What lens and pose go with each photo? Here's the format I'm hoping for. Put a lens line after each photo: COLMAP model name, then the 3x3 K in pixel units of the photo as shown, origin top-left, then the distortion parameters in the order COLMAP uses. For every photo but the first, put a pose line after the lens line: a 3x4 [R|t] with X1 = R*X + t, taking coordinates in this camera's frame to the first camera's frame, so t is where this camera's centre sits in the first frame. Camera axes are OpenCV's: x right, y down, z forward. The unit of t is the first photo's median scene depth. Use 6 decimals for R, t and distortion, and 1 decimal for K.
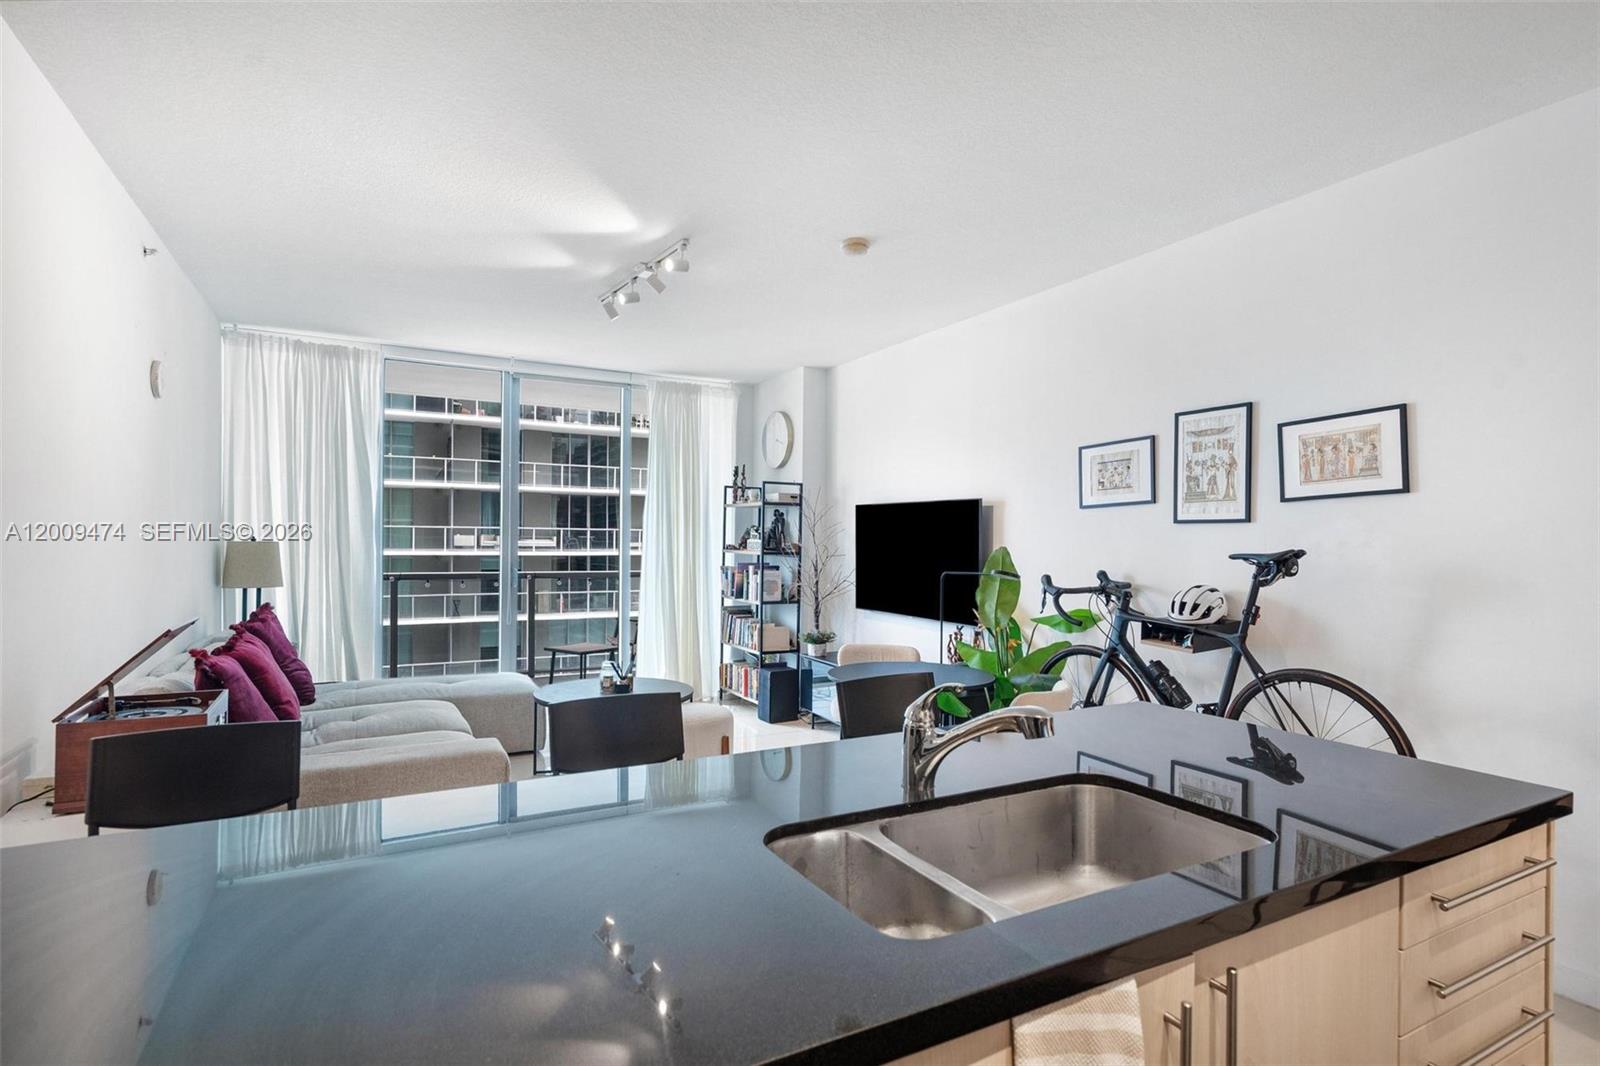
lens RADIAL K [[784.3, 0, 787.2], [0, 784.3, 543.7], [0, 0, 1]] dist [0.000910, 0.002515]
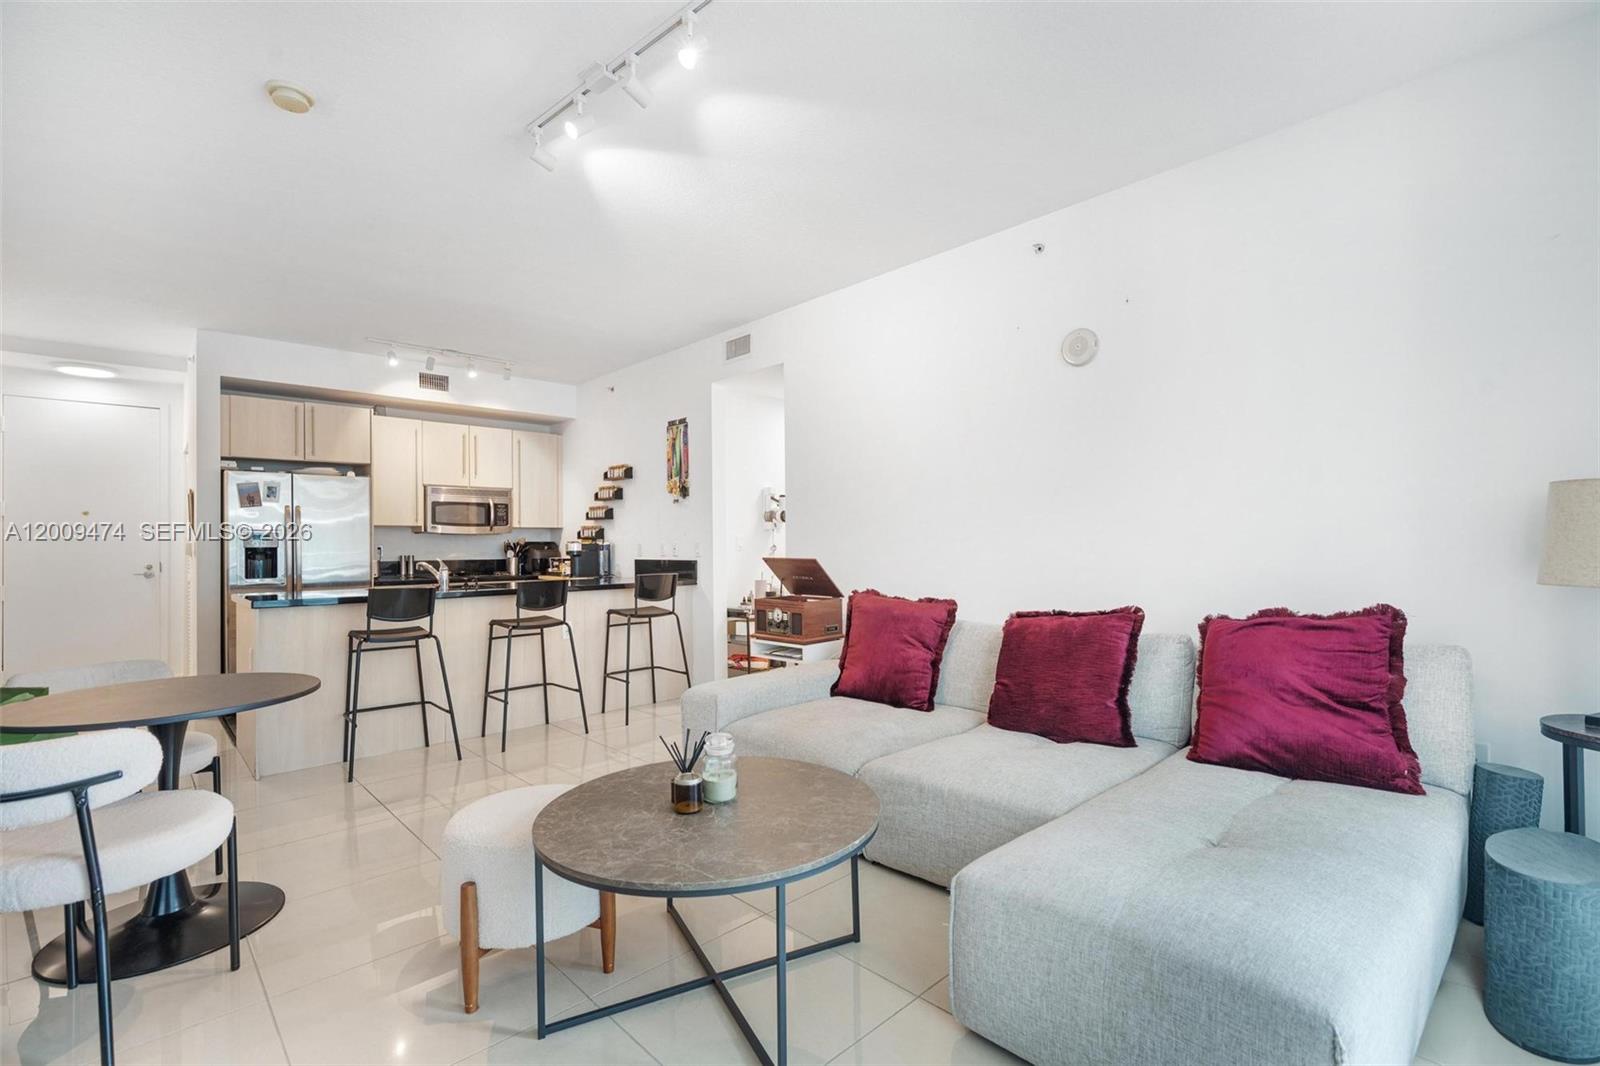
lens RADIAL K [[739.8, 0, 815.1], [0, 739.8, 537.9], [0, 0, 1]] dist [-0.007243, 0.005102]
pose [[-0.957714, -0.001938, -0.287717, -0.126974], [0.001810, 0.999917, -0.012759, 0.031716], [0.287718, -0.012740, -0.957631, 1.184205]]
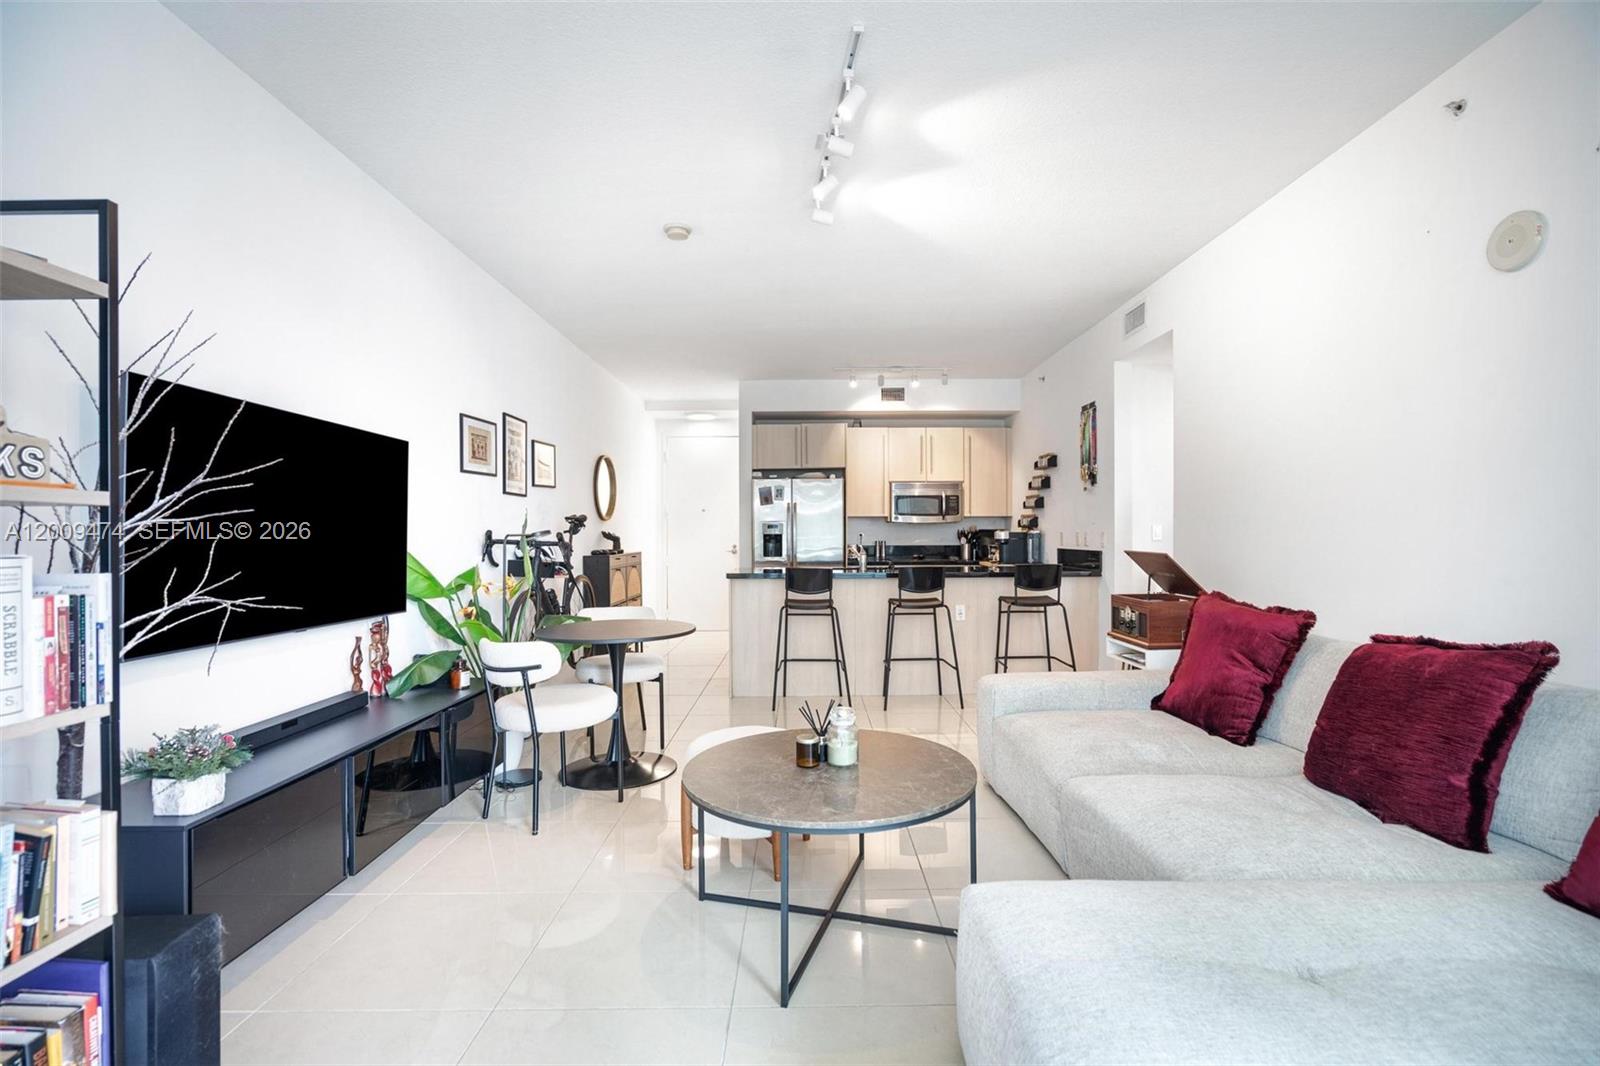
lens RADIAL K [[739.8, 0, 790.3], [0, 739.8, 534.5], [0, 0, 1]] dist [-0.007243, 0.005102]
pose [[-0.881799, -0.004544, 0.471604, -0.353396], [-0.002080, 0.999981, 0.005746, 0.023768], [-0.471621, 0.004086, -0.881792, 1.202683]]
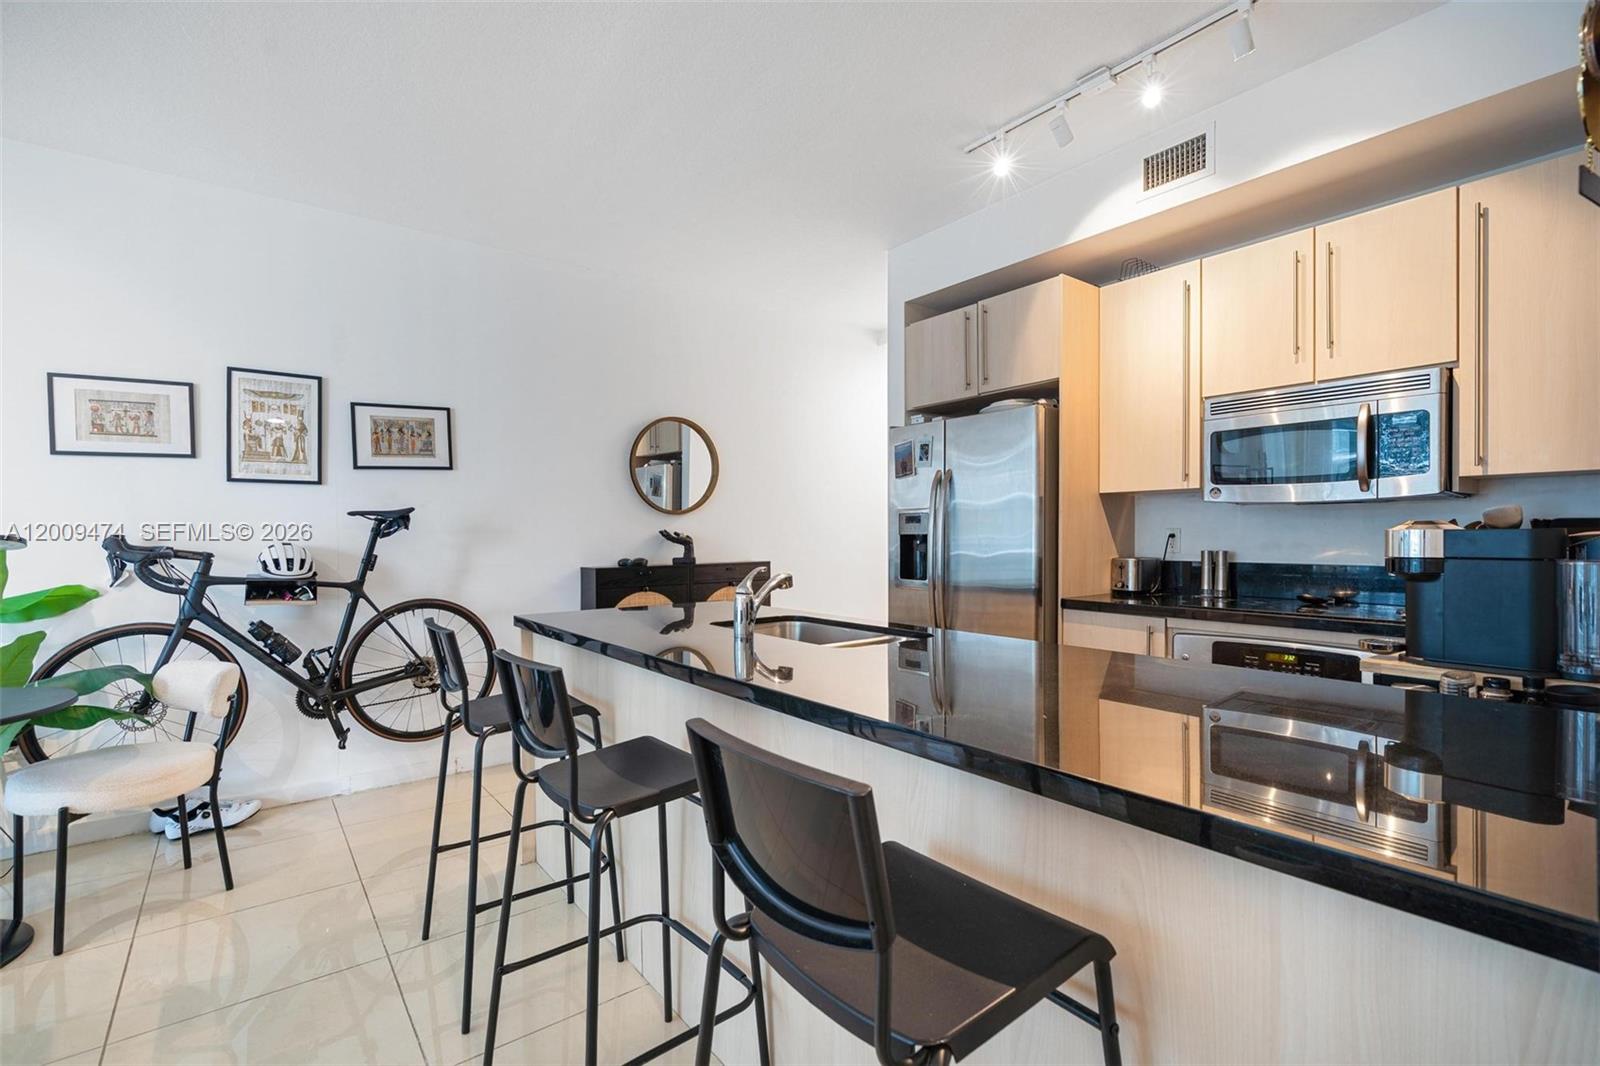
lens RADIAL K [[739.8, 0, 789.7], [0, 739.8, 531.6], [0, 0, 1]] dist [-0.007243, 0.005102]
pose [[-0.183727, -0.006291, 0.982957, -0.333058], [0.008814, 0.999929, 0.008047, 0.021920], [-0.982938, 0.010143, -0.183659, 0.315800]]
